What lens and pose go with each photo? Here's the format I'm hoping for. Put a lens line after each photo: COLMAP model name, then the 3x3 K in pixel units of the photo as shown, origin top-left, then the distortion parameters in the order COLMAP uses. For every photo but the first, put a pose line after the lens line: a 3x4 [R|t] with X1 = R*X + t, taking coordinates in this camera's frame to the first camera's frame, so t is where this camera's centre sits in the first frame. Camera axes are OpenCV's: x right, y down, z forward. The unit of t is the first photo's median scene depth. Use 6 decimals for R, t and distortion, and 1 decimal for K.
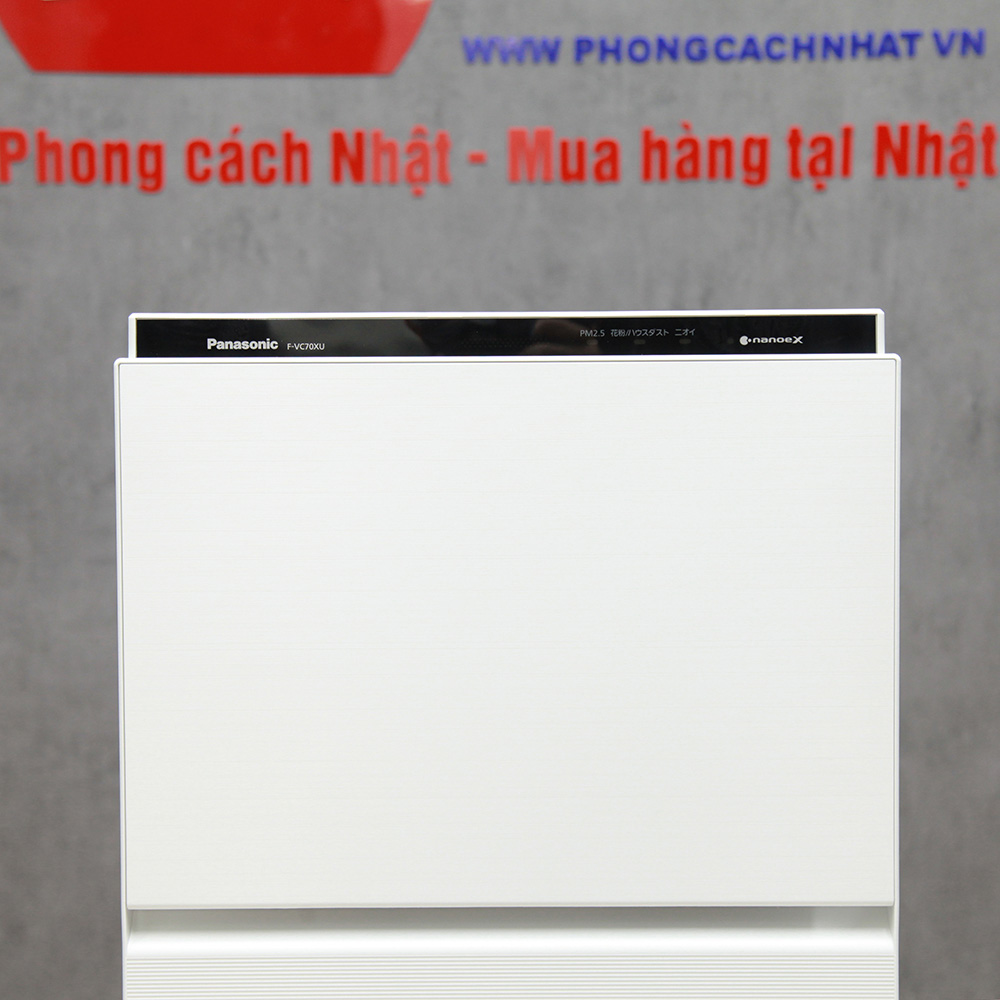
lens RADIAL K [[2037.7, 0, 455.9], [0, 2037.7, 533.6], [0, 0, 1]] dist [0.101259, 0.000000]
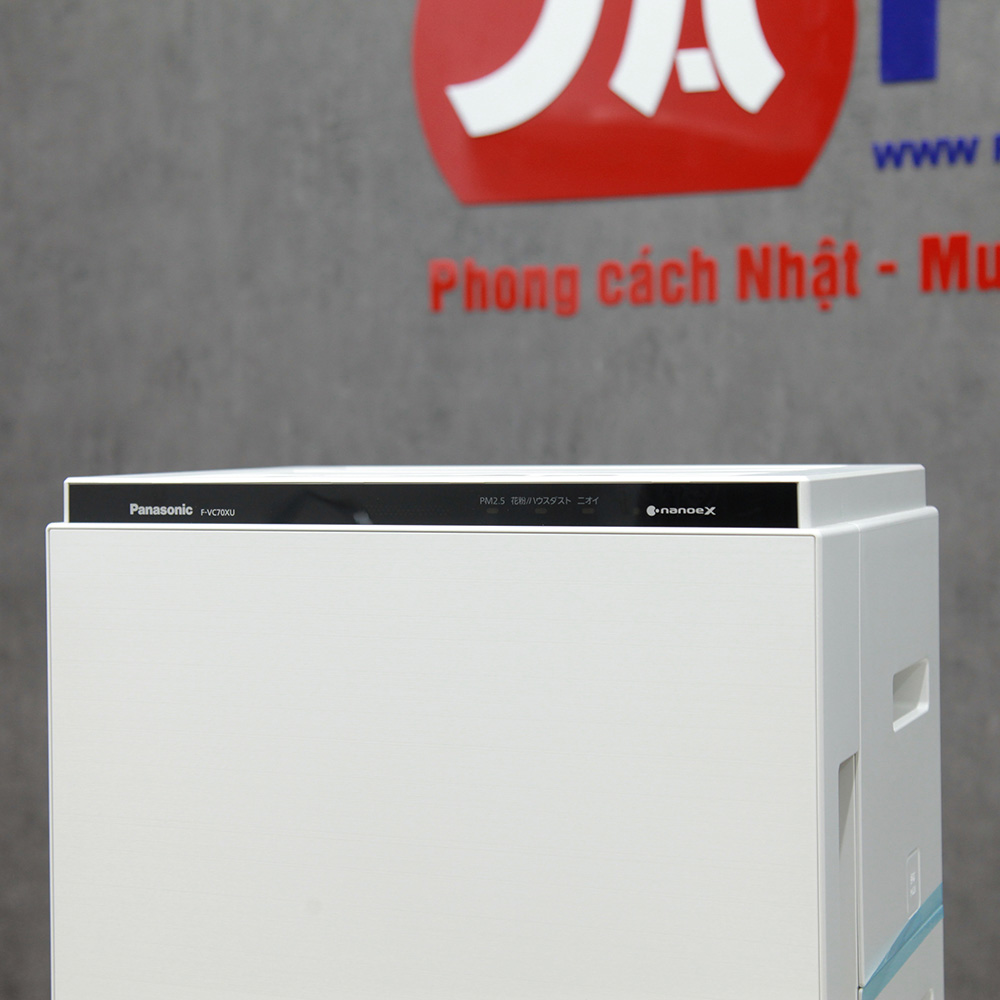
lens RADIAL K [[1961.9, 0, 508.3], [0, 1961.9, 492.4], [0, 0, 1]] dist [0.178890, 0.000000]
pose [[0.921098, 0.005980, -0.389284, 0.205081], [-0.028531, 0.998230, -0.052175, -0.028220], [0.388283, 0.059165, 0.919639, 0.100173]]
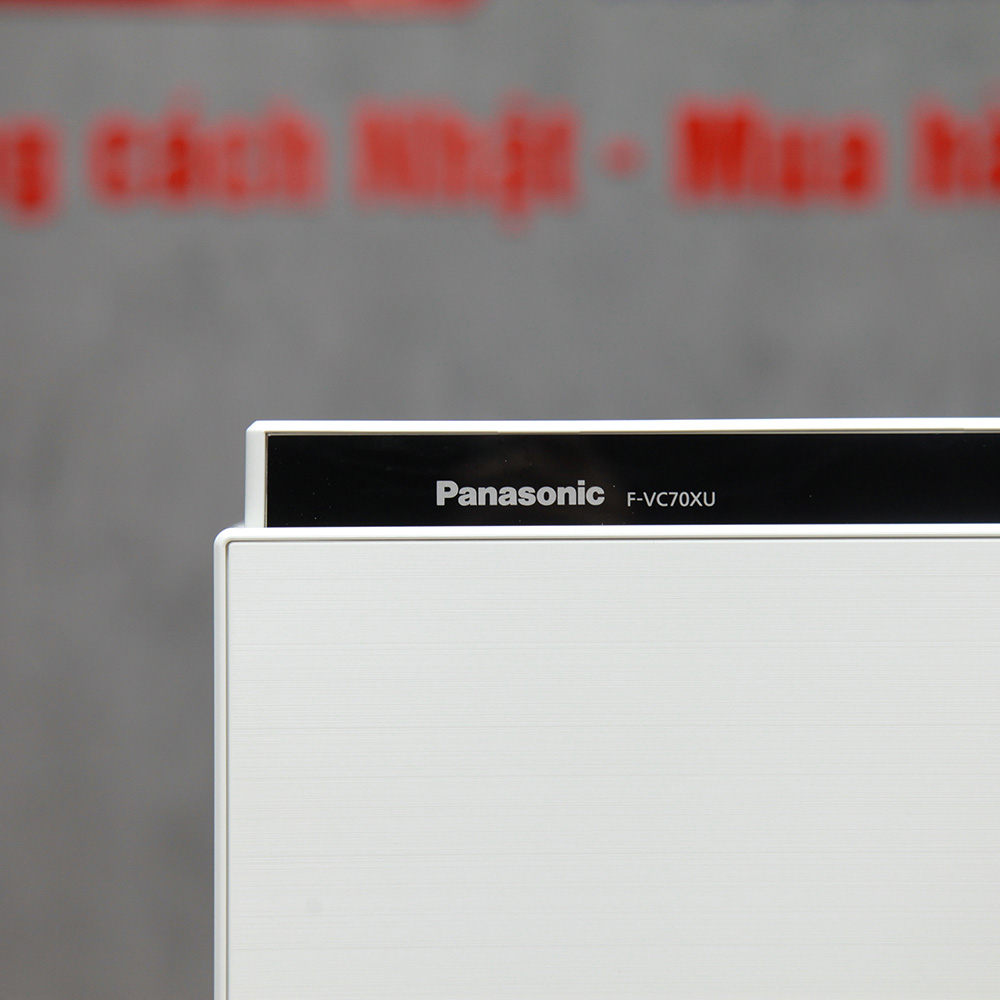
lens RADIAL K [[2951.7, 0, 466.0], [0, 2951.7, 524.3], [0, 0, 1]] dist [0.603790, 0.000000]
pose [[0.998892, -0.000341, 0.047069, -0.071597], [0.004135, 0.996743, -0.080532, -0.018907], [-0.046888, 0.080638, 0.995640, 0.198931]]
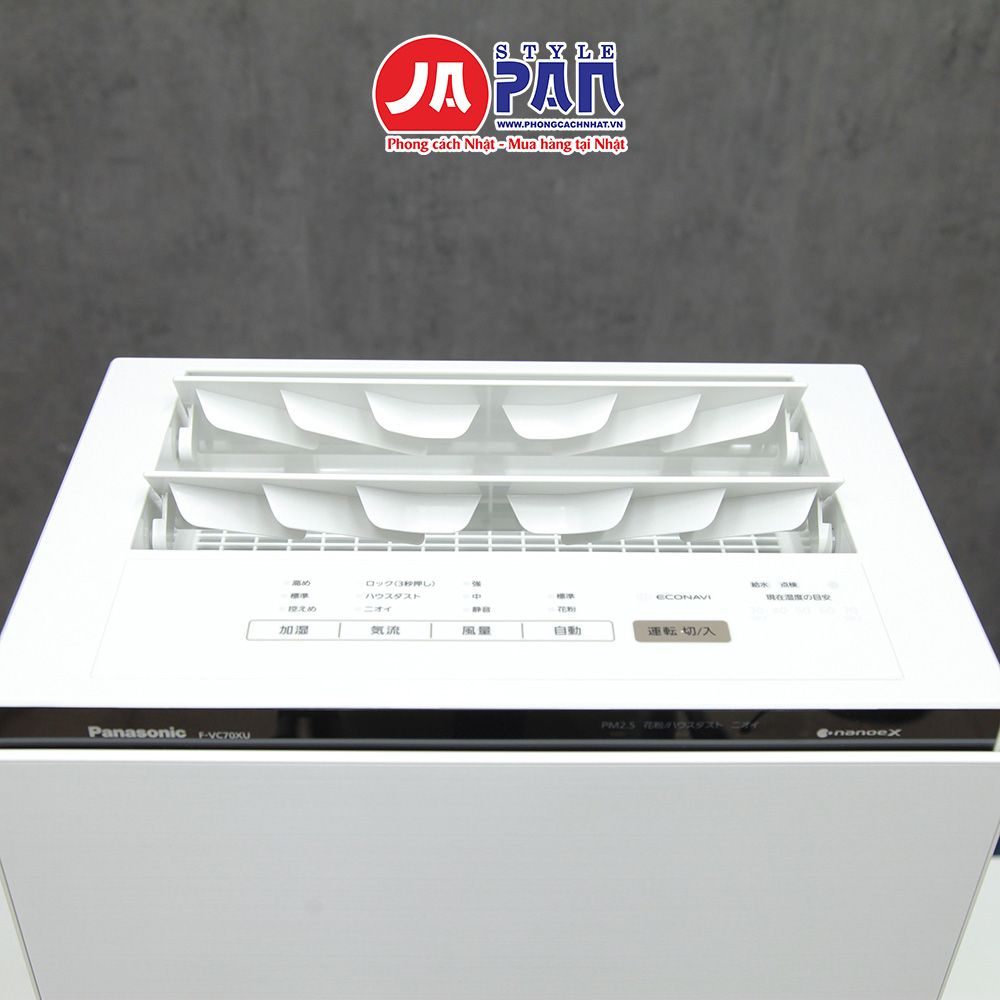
lens RADIAL K [[1320.0, 0, 484.9], [0, 1320.0, 498.9], [0, 0, 1]] dist [-0.019968, 0.000000]
pose [[0.999645, 0.011383, 0.024095, 0.003493], [-0.022349, 0.850581, 0.525369, -0.205310], [-0.014514, -0.525721, 0.850533, 0.319684]]
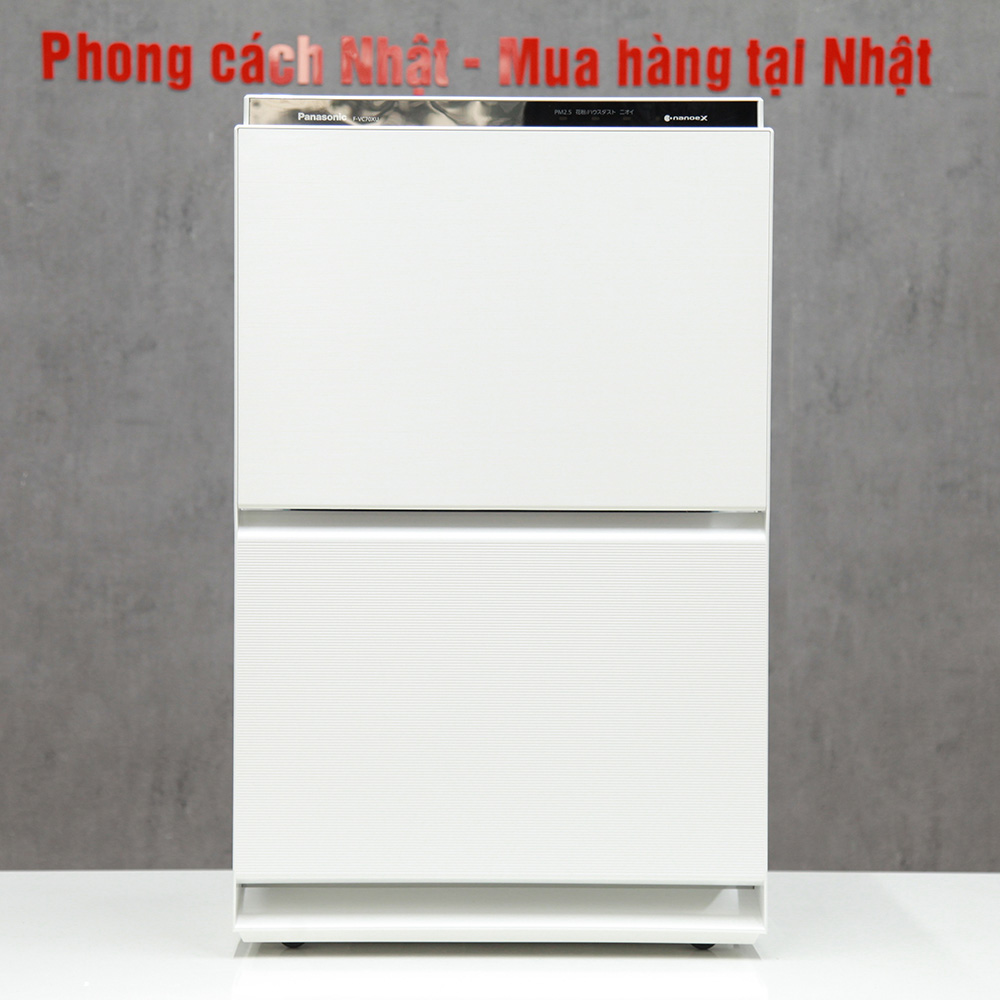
lens RADIAL K [[2576.4, 0, 465.0], [0, 2576.4, 575.3], [0, 0, 1]] dist [0.163679, 0.000000]
pose [[0.999776, 0.009965, 0.018675, -0.017034], [-0.009302, 0.999334, -0.035278, 0.147886], [-0.019014, 0.035096, 0.999203, -0.413489]]
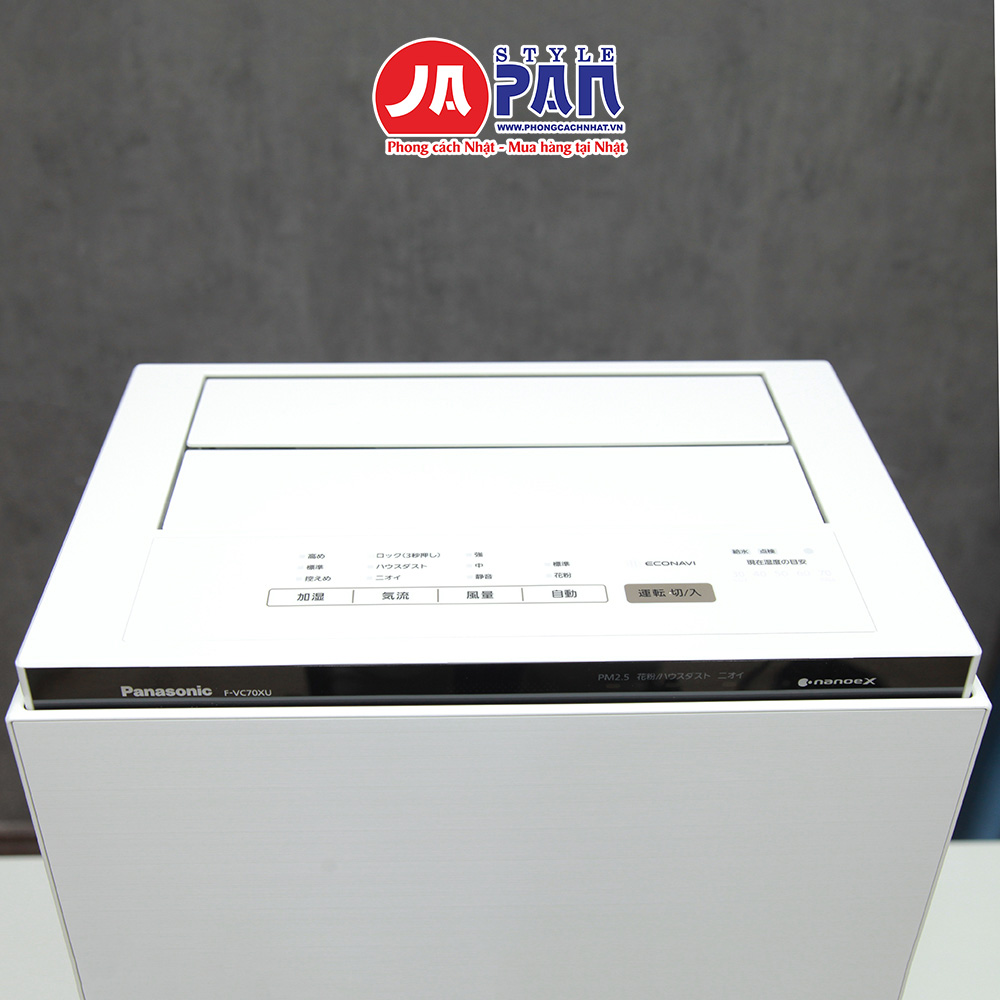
lens RADIAL K [[1231.9, 0, 475.7], [0, 1231.9, 501.6], [0, 0, 1]] dist [-0.012196, 0.000000]
pose [[0.999572, -0.003218, 0.029068, 0.000160], [-0.011623, 0.868344, 0.495827, -0.194363], [-0.026837, -0.495953, 0.867935, 0.310301]]
